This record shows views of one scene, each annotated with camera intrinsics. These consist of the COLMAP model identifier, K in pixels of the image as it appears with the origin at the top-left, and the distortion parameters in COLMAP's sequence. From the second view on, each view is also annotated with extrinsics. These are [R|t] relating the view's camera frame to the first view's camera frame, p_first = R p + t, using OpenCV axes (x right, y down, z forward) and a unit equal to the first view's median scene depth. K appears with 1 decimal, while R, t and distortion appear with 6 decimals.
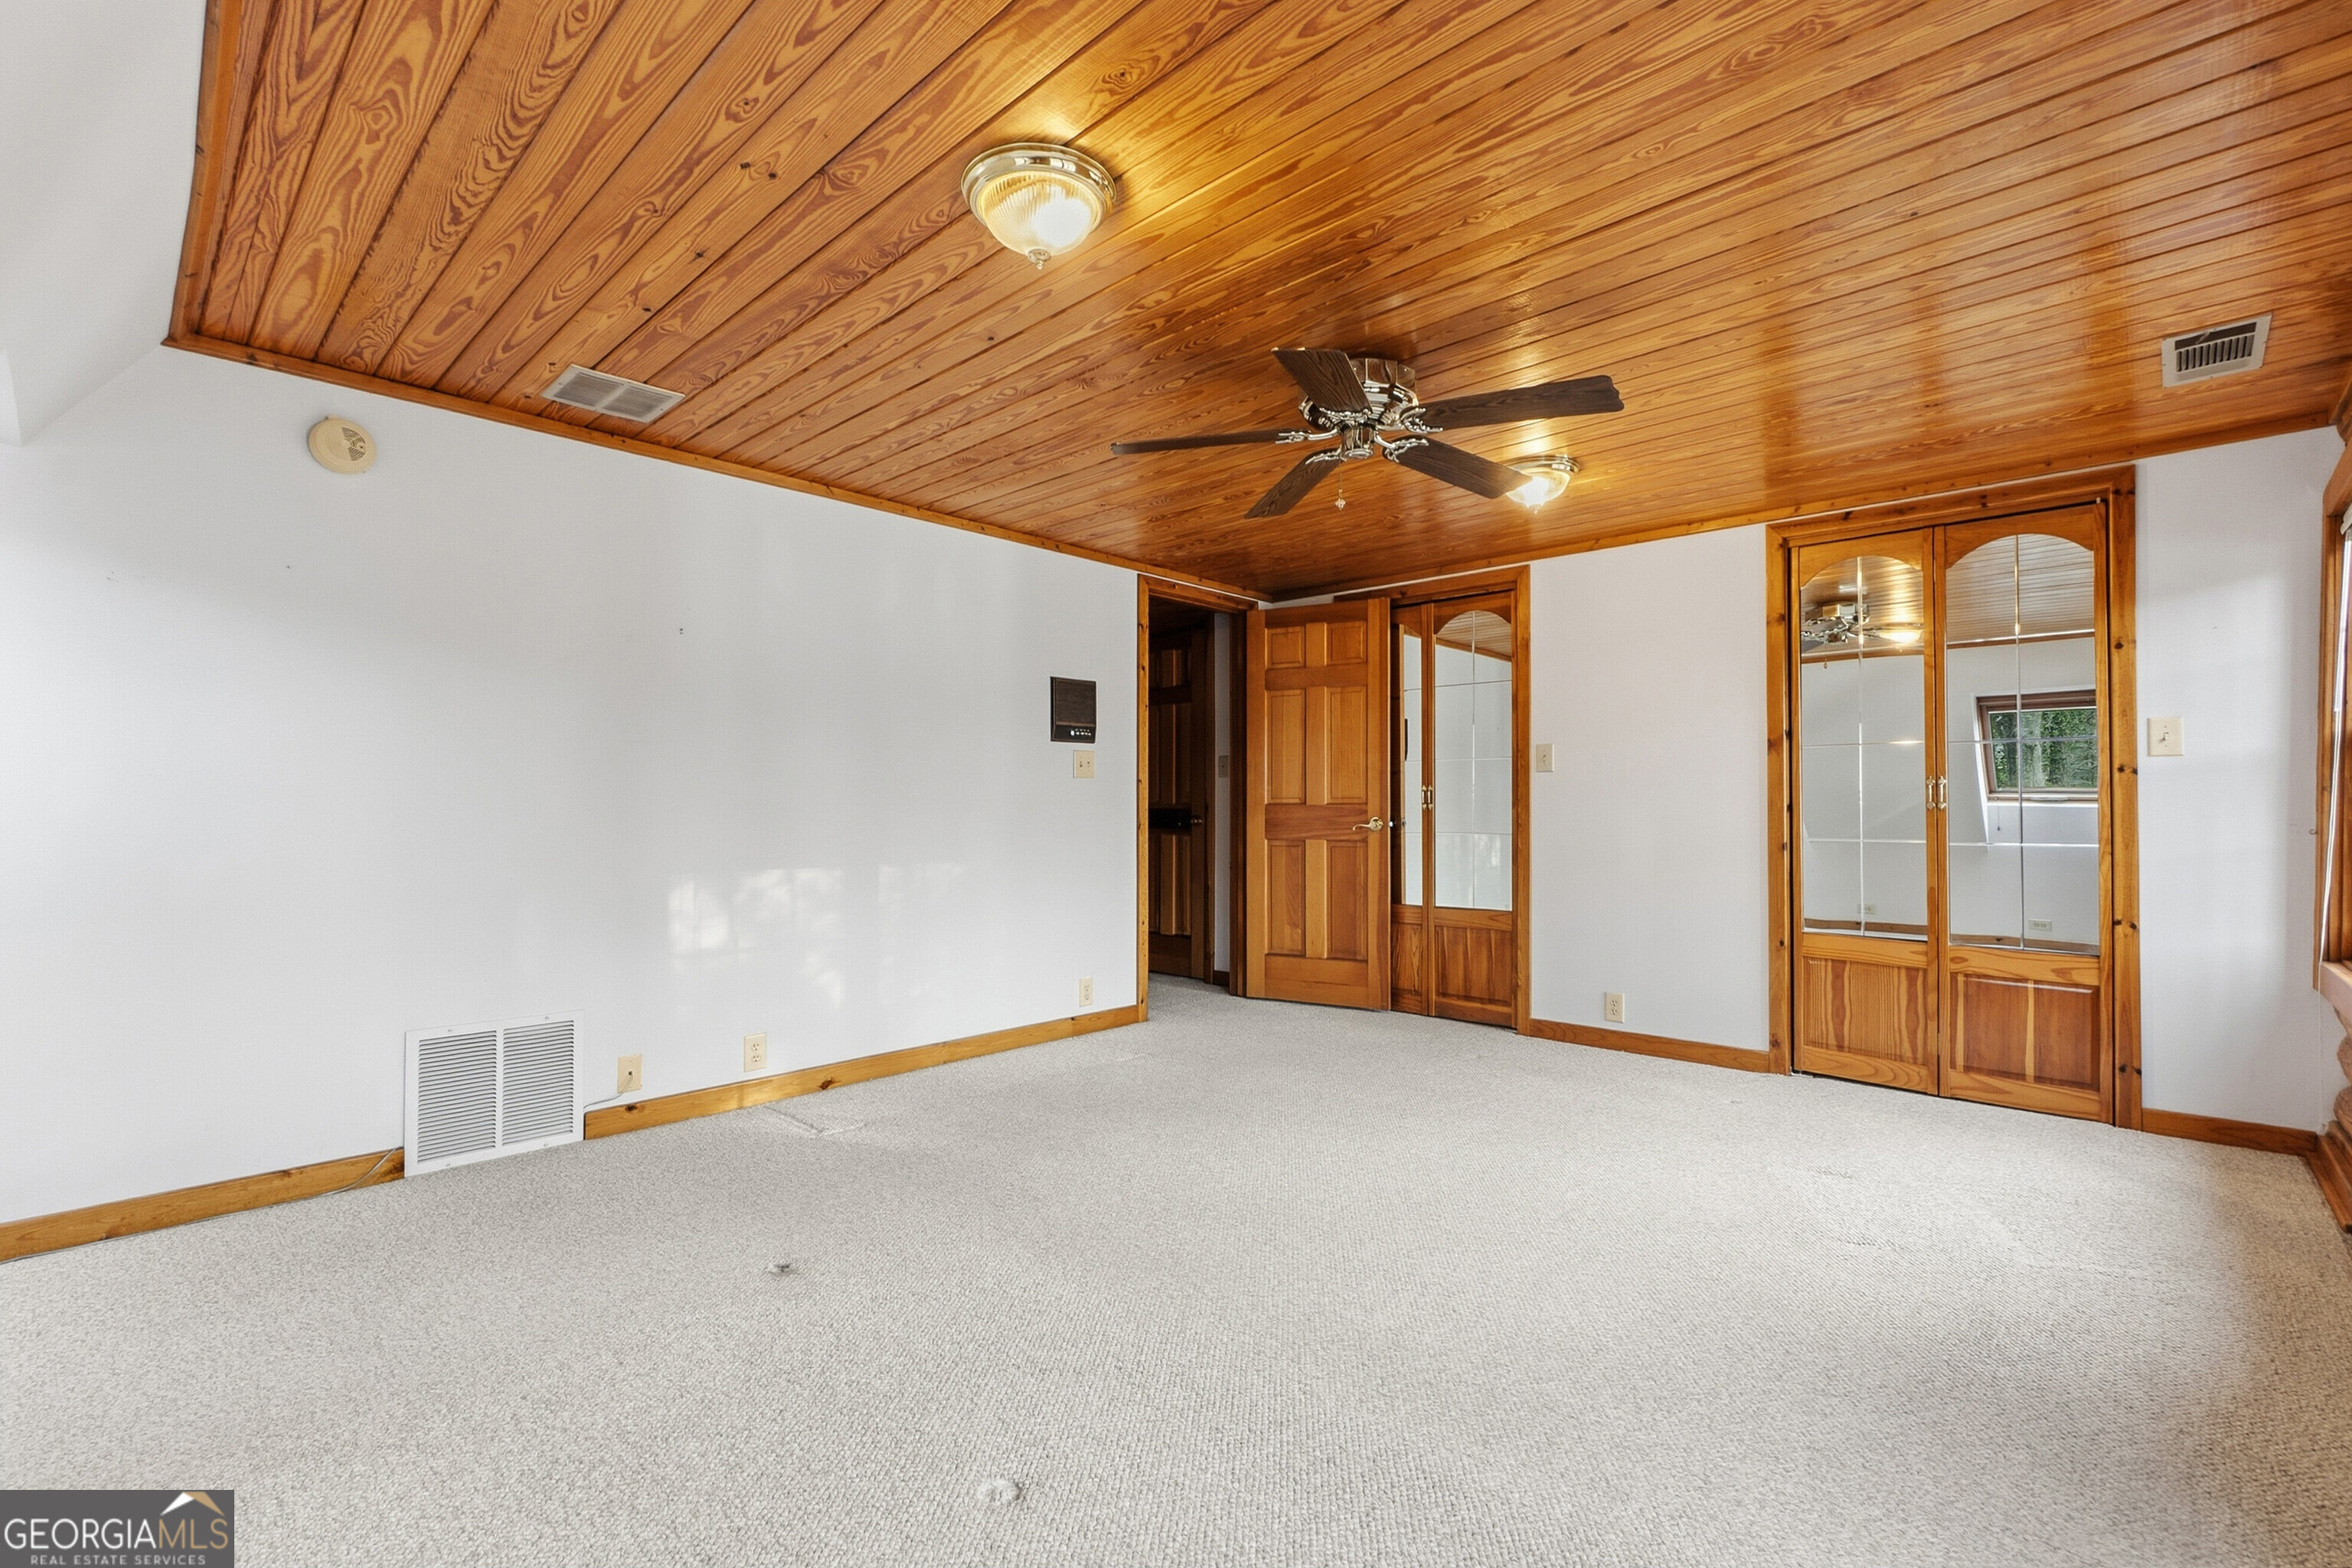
lens RADIAL K [[1050.3, 0, 1164.8], [0, 1050.3, 789.2], [0, 0, 1]] dist [0.003083, 0.000012]
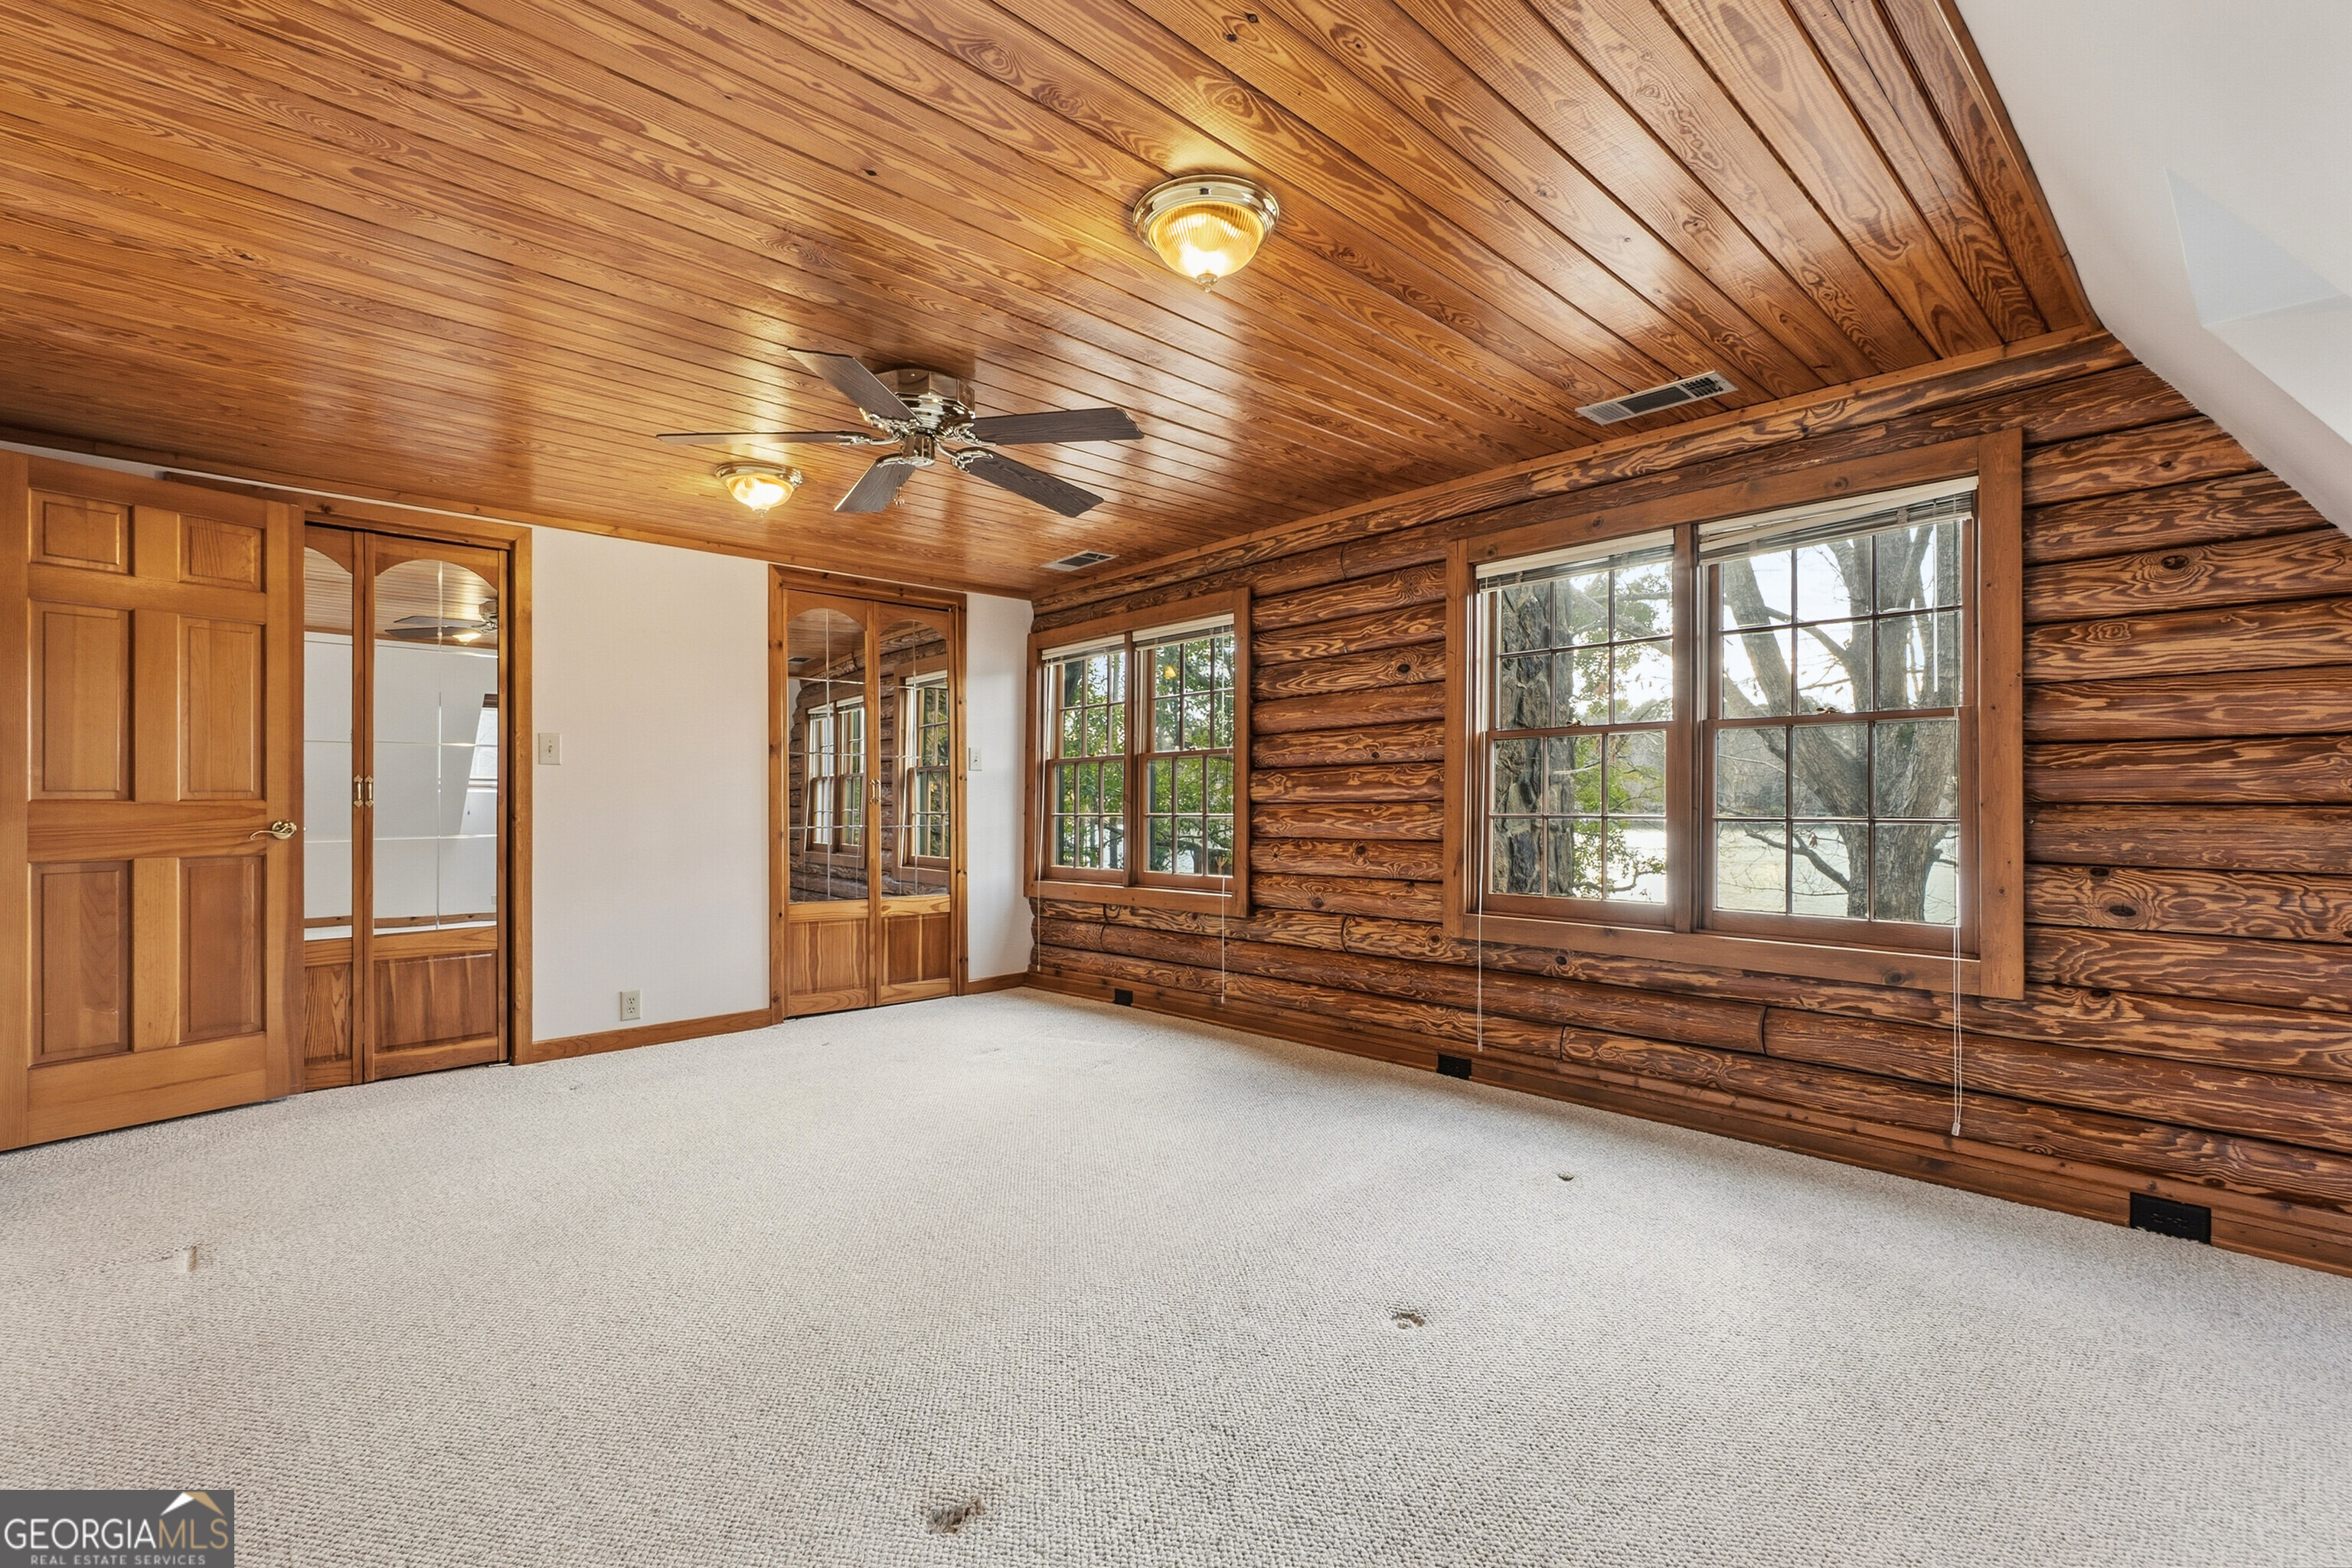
lens RADIAL K [[1050.3, 0, 1162.0], [0, 1050.3, 790.5], [0, 0, 1]] dist [0.003083, 0.000012]
pose [[0.059914, 0.008856, 0.998164, -0.586062], [-0.009971, 0.999916, -0.008273, 0.009649], [-0.998154, -0.009458, 0.059998, 0.488493]]
